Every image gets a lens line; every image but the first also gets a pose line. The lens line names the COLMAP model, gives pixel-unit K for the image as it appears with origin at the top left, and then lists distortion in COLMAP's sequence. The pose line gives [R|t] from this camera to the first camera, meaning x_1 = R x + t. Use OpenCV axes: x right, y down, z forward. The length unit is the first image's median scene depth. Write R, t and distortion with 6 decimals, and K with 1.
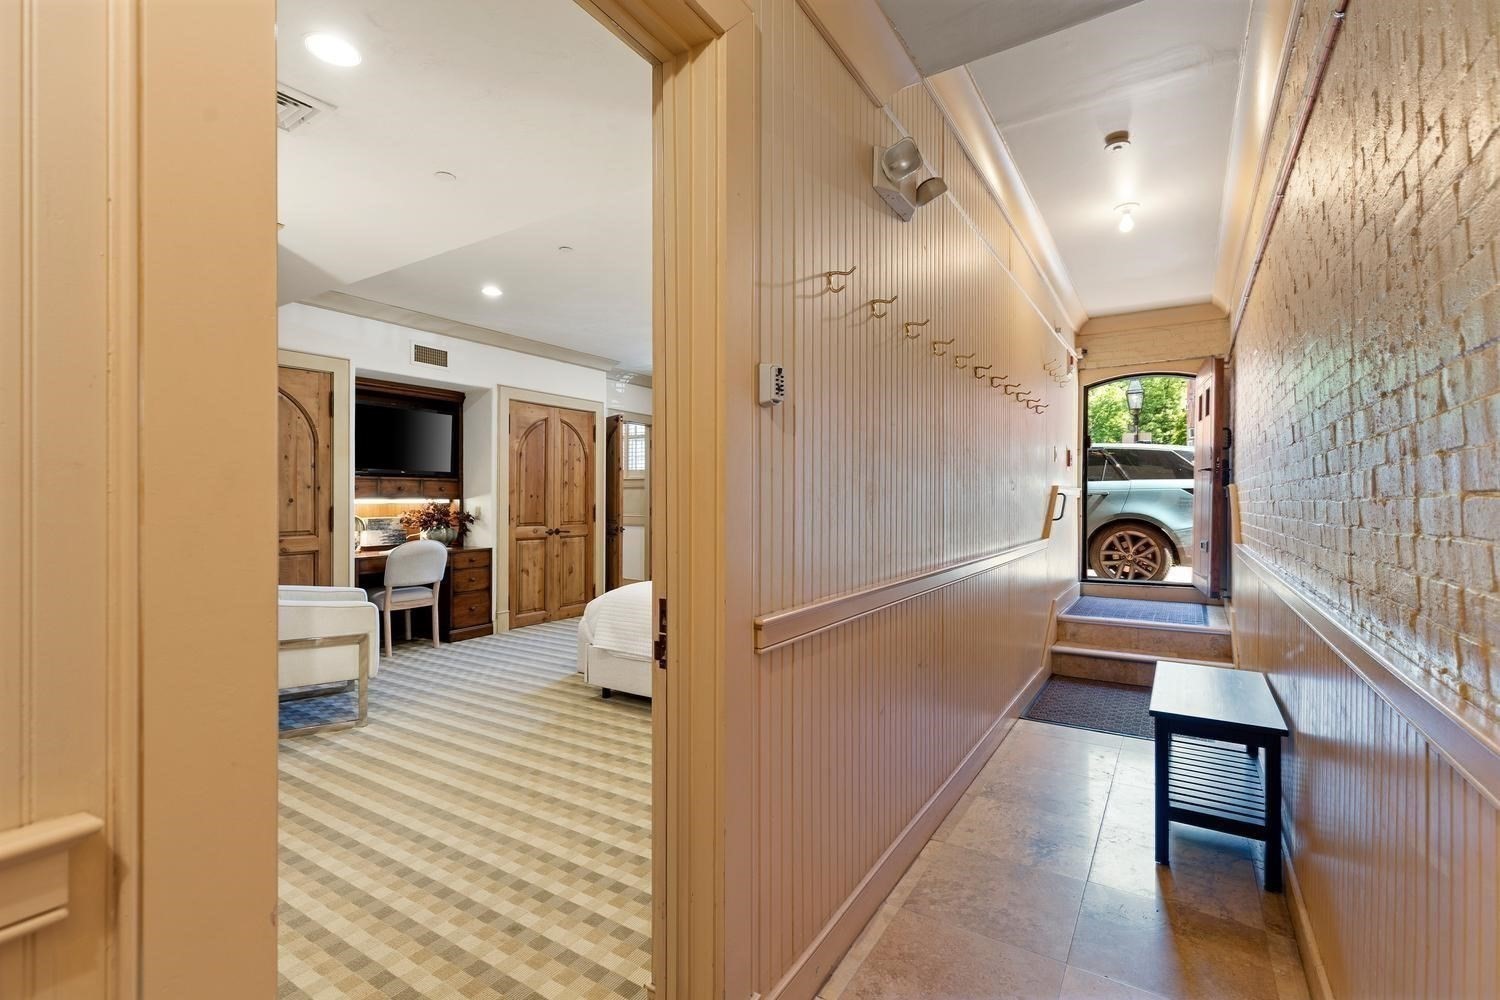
lens RADIAL K [[682.2, 0, 737.6], [0, 682.2, 500.3], [0, 0, 1]] dist [0.009212, -0.001013]
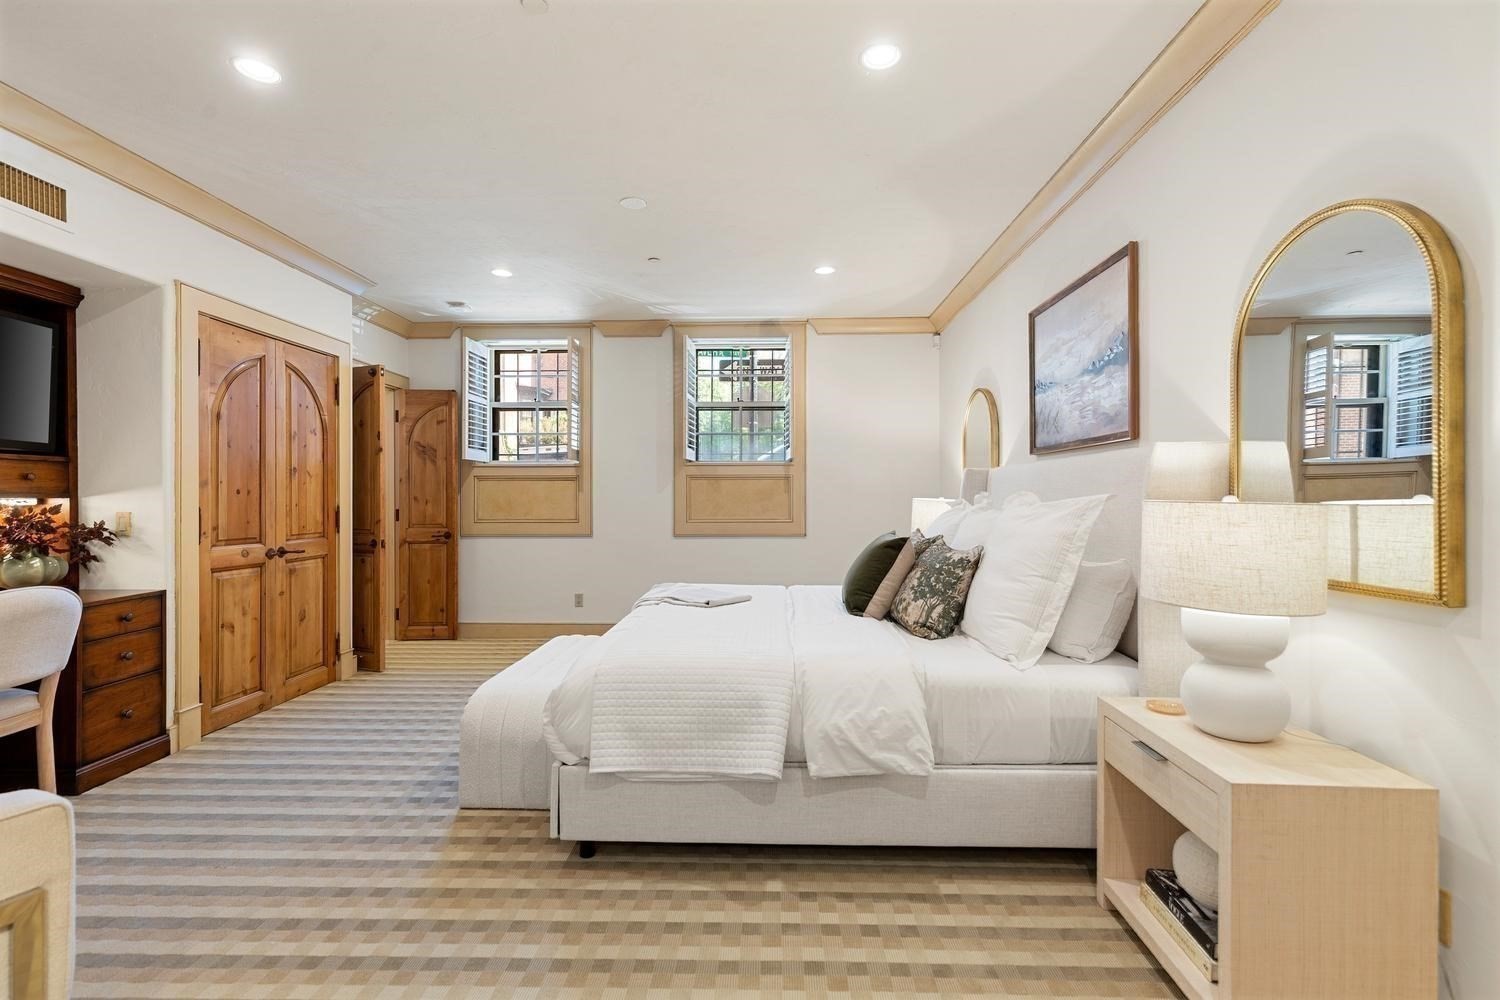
lens RADIAL K [[682.2, 0, 712.9], [0, 682.2, 498.0], [0, 0, 1]] dist [0.009212, -0.001013]
pose [[0.856461, -0.003450, 0.516199, -0.277839], [0.003462, 0.999994, 0.000940, -0.000113], [-0.516199, 0.000982, 0.856468, 0.338366]]
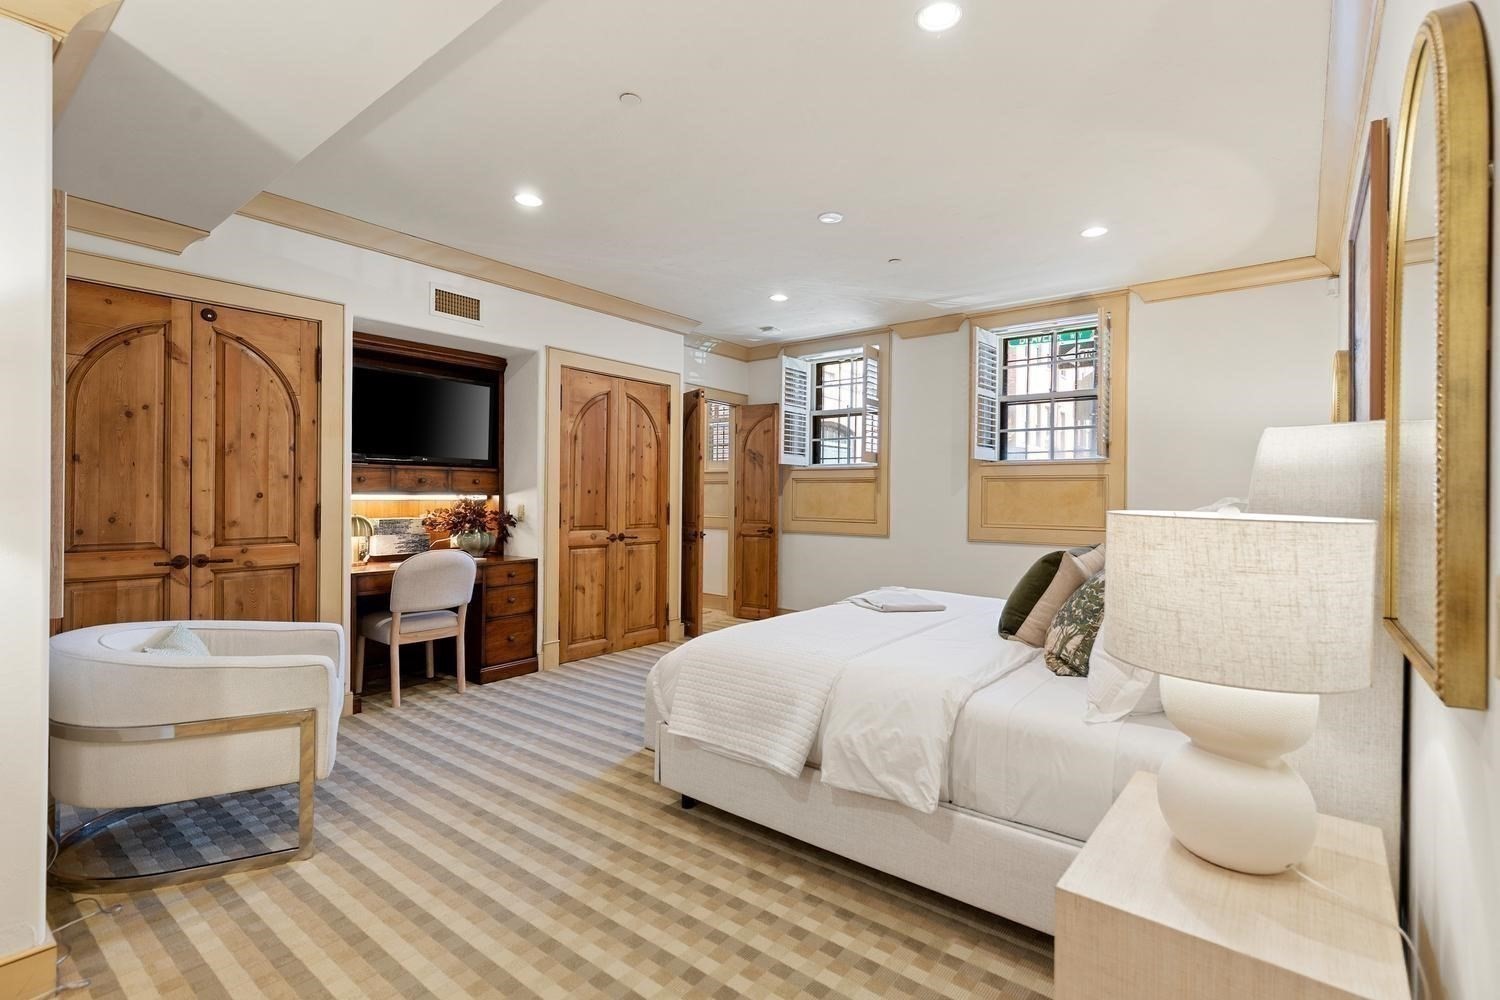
lens RADIAL K [[682.2, 0, 742.6], [0, 682.2, 499.1], [0, 0, 1]] dist [0.009212, -0.001013]
pose [[0.995621, 0.007788, -0.093162, -0.059765], [-0.007543, 0.999967, 0.002975, -0.001555], [0.093182, -0.002260, 0.995647, 0.262059]]
